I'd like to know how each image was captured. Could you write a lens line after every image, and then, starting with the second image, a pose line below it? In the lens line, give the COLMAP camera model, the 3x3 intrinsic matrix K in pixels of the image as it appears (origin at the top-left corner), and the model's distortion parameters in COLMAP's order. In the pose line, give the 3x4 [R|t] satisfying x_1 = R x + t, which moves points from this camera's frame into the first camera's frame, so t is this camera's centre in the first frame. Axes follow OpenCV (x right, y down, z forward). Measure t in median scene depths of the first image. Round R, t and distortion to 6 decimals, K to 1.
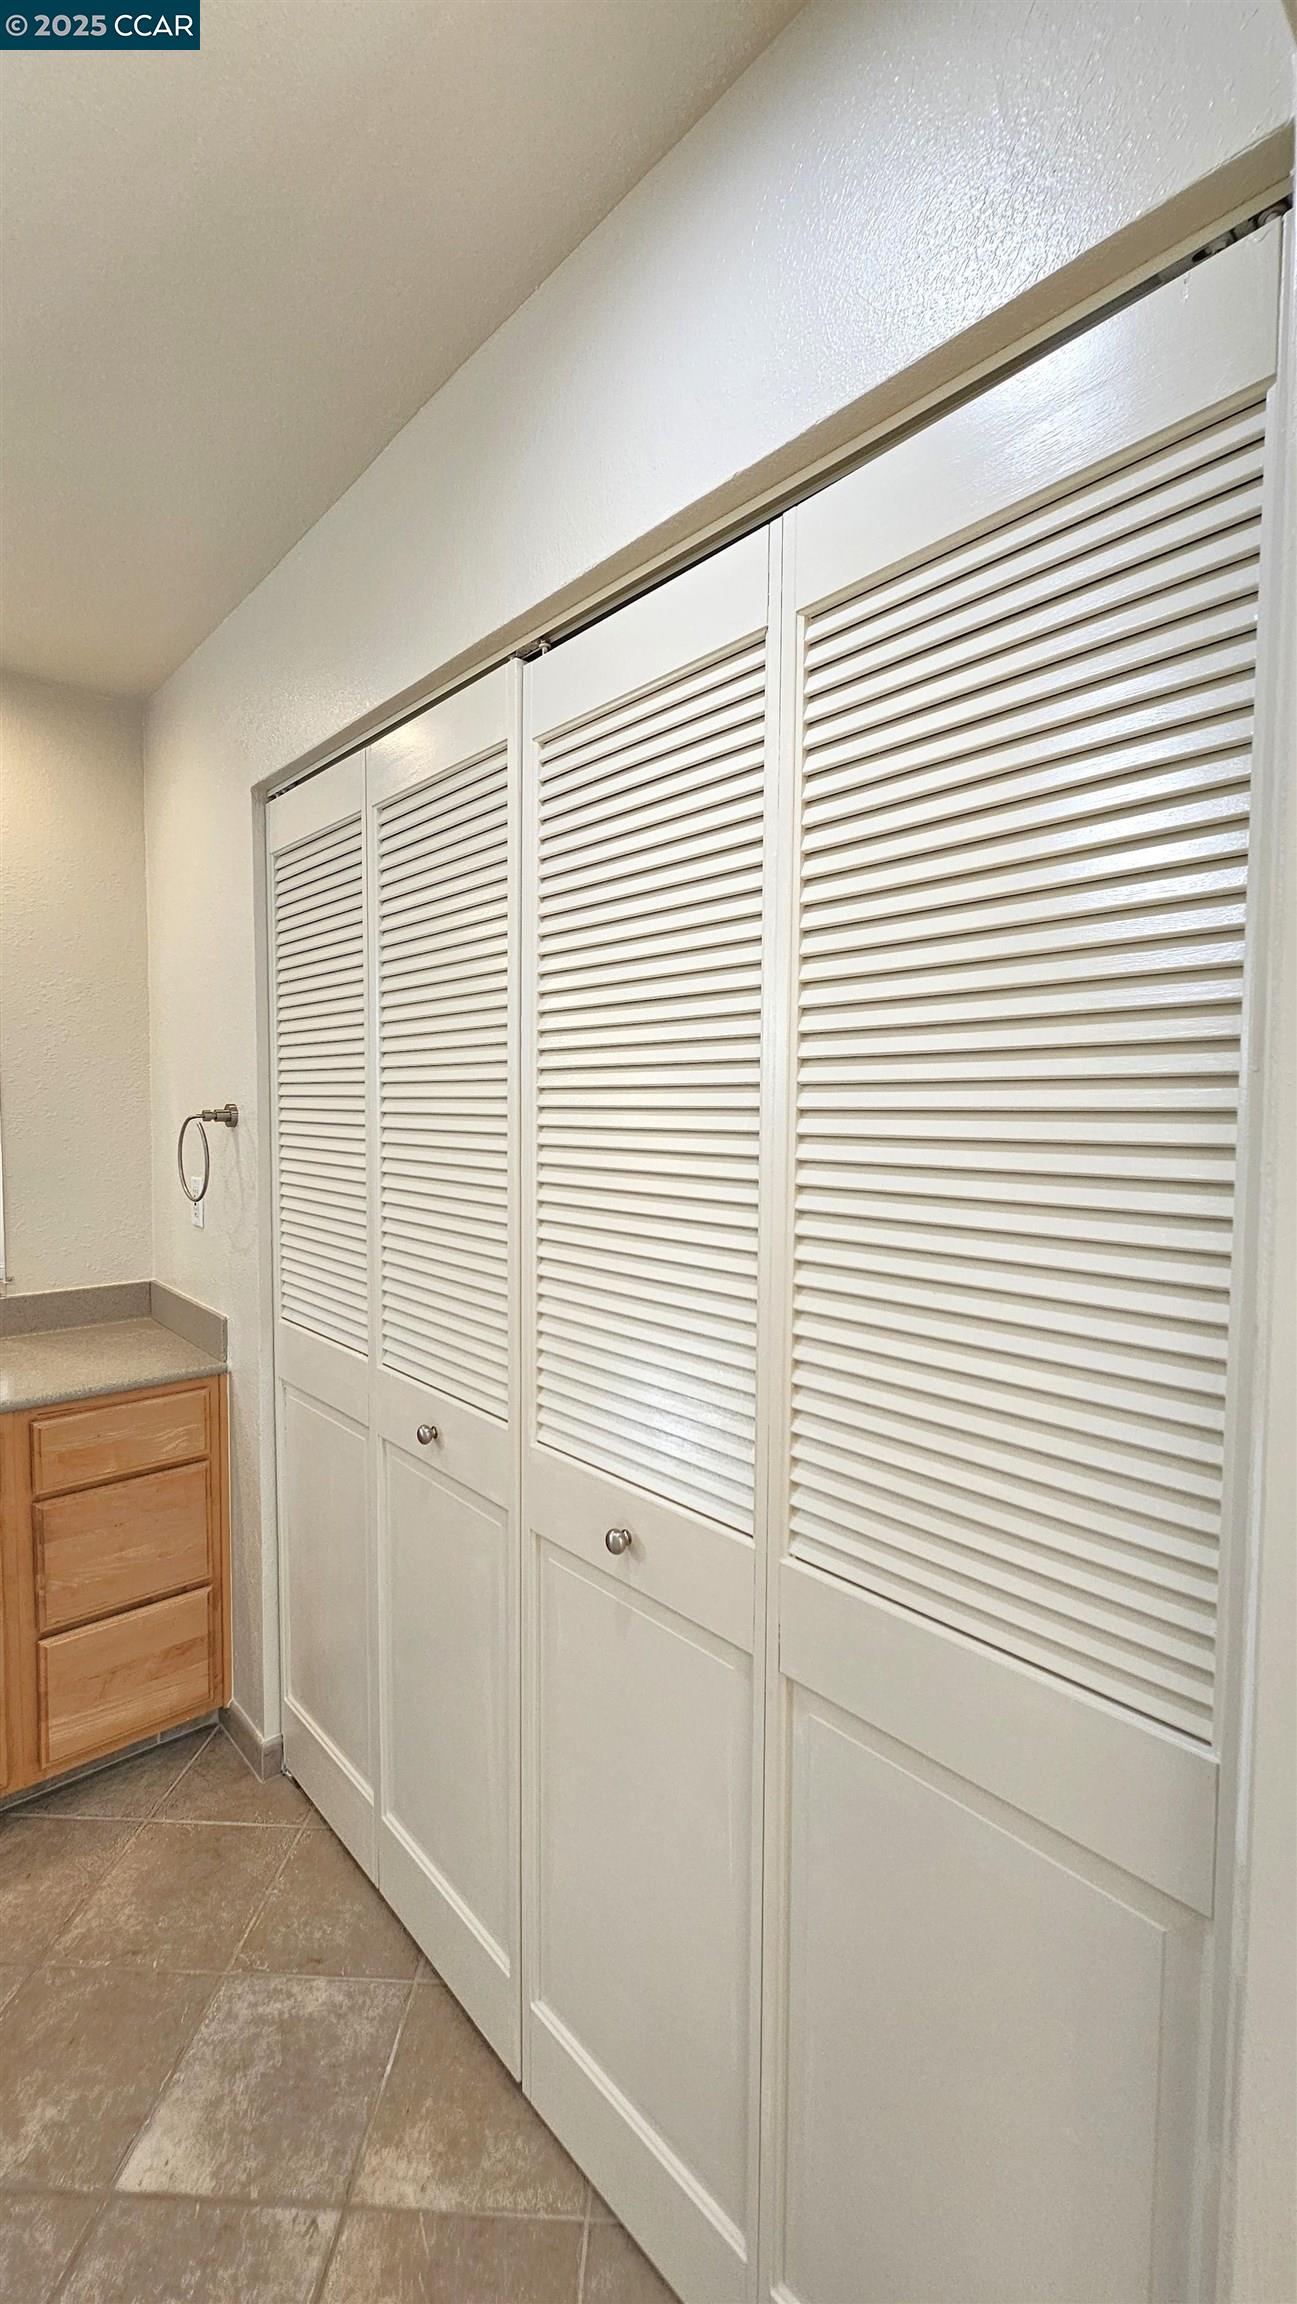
lens RADIAL K [[940.4, 0, 658.4], [0, 940.4, 1151.4], [0, 0, 1]] dist [-0.000148, 0.000818]
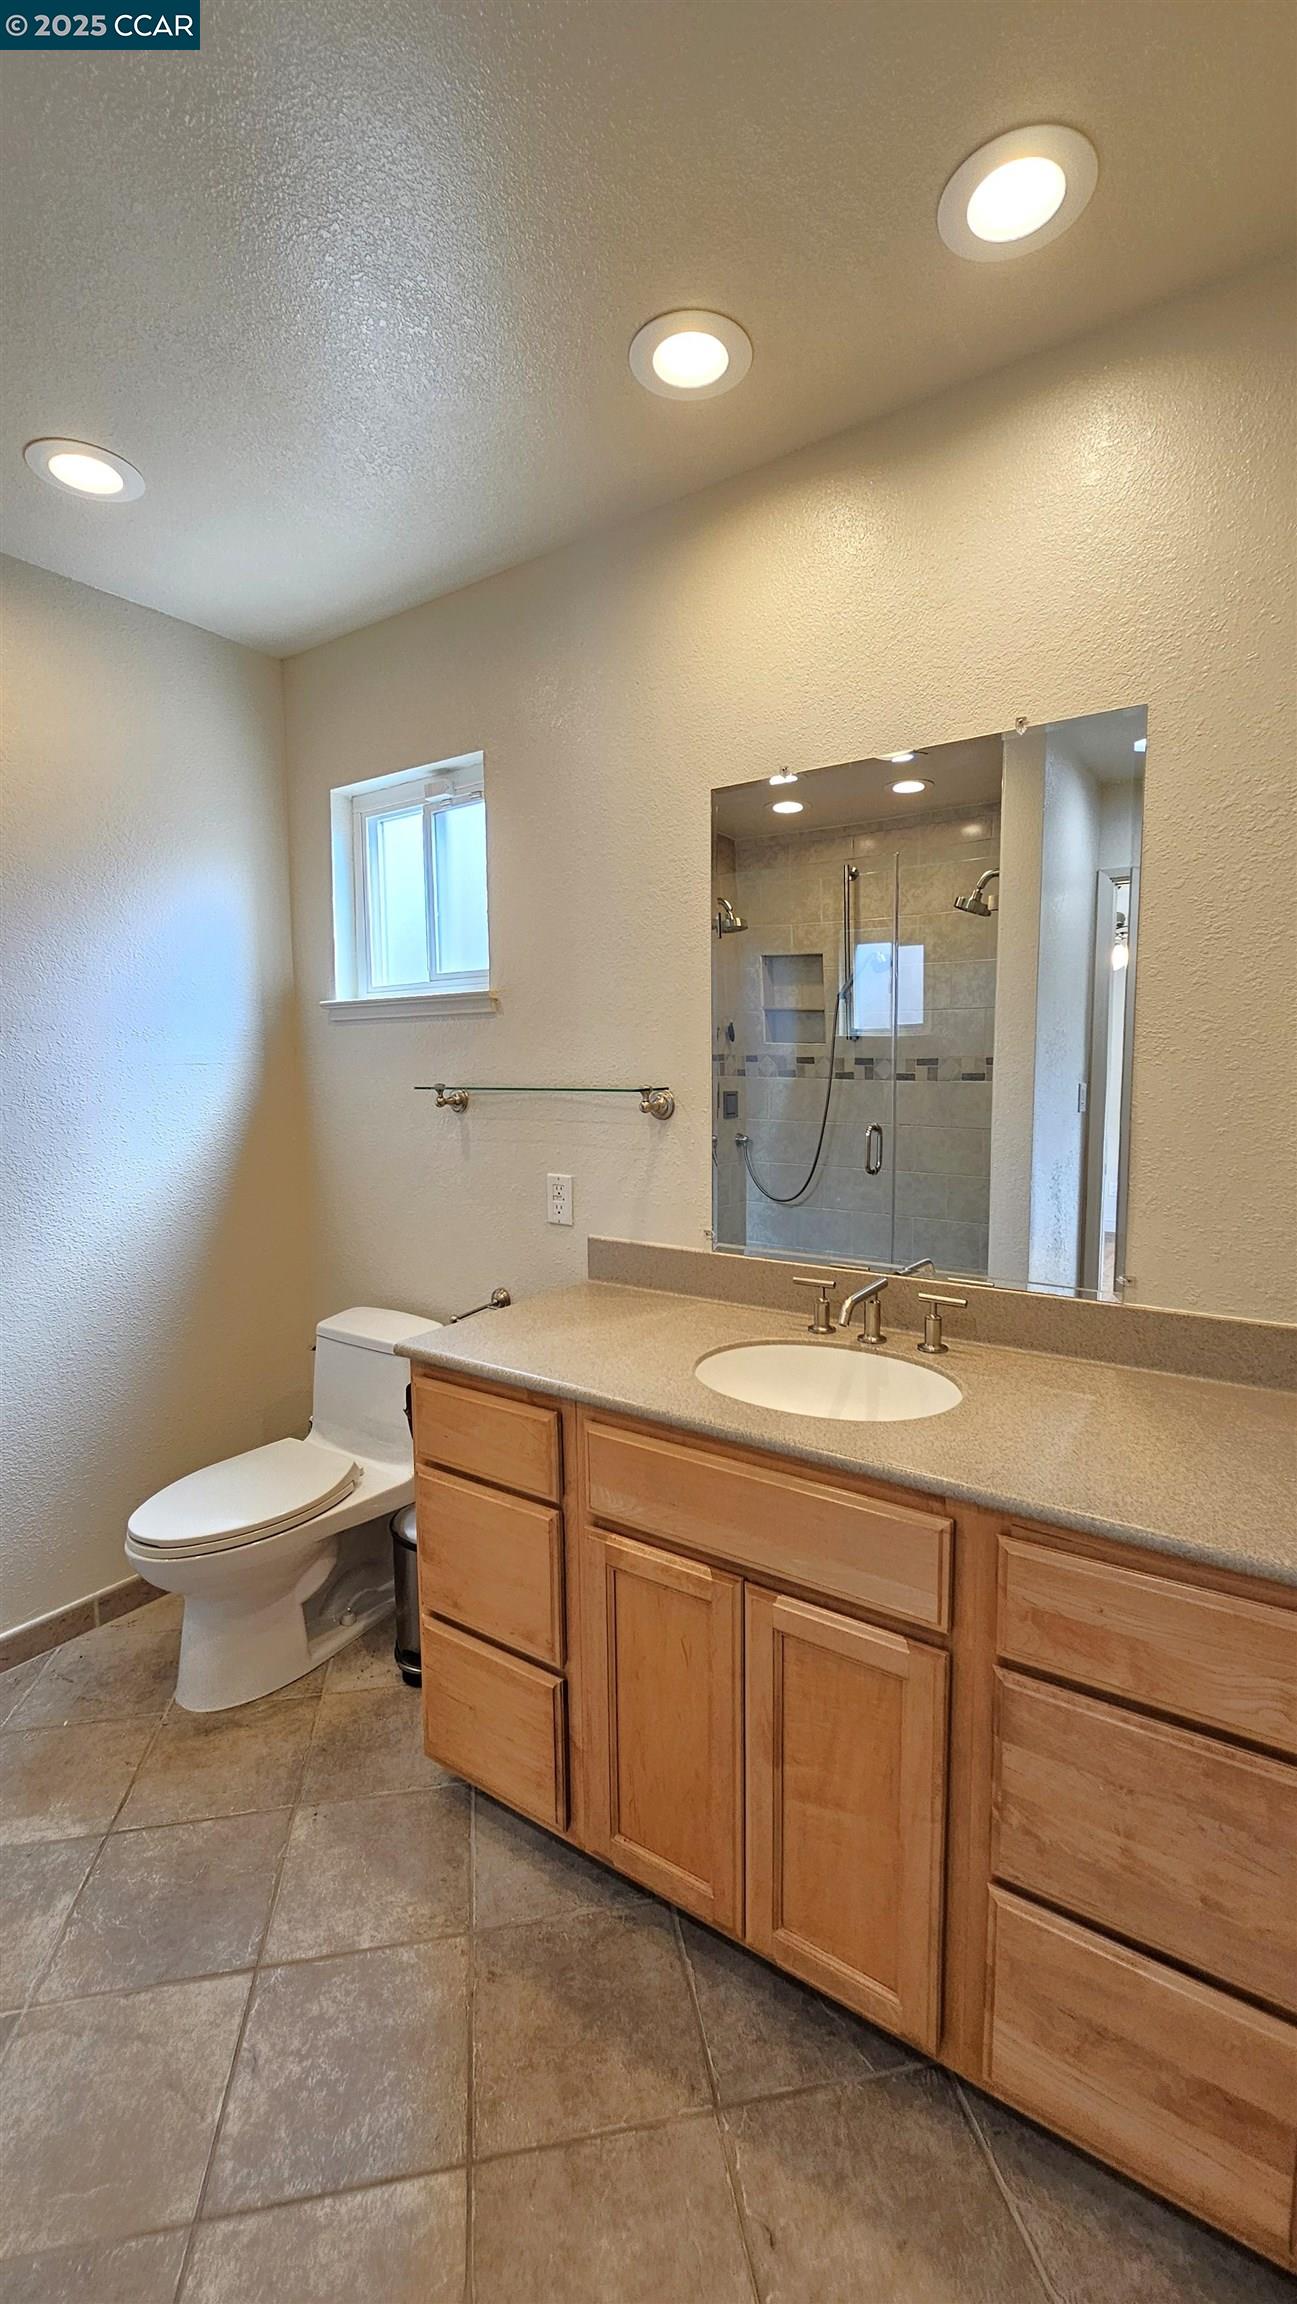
lens RADIAL K [[940.4, 0, 647.7], [0, 940.4, 1161.3], [0, 0, 1]] dist [-0.000148, 0.000818]
pose [[0.214026, 0.091588, -0.972525, -0.154880], [-0.039031, 0.995602, 0.085171, 0.010853], [0.976048, 0.019729, 0.216660, 0.639938]]
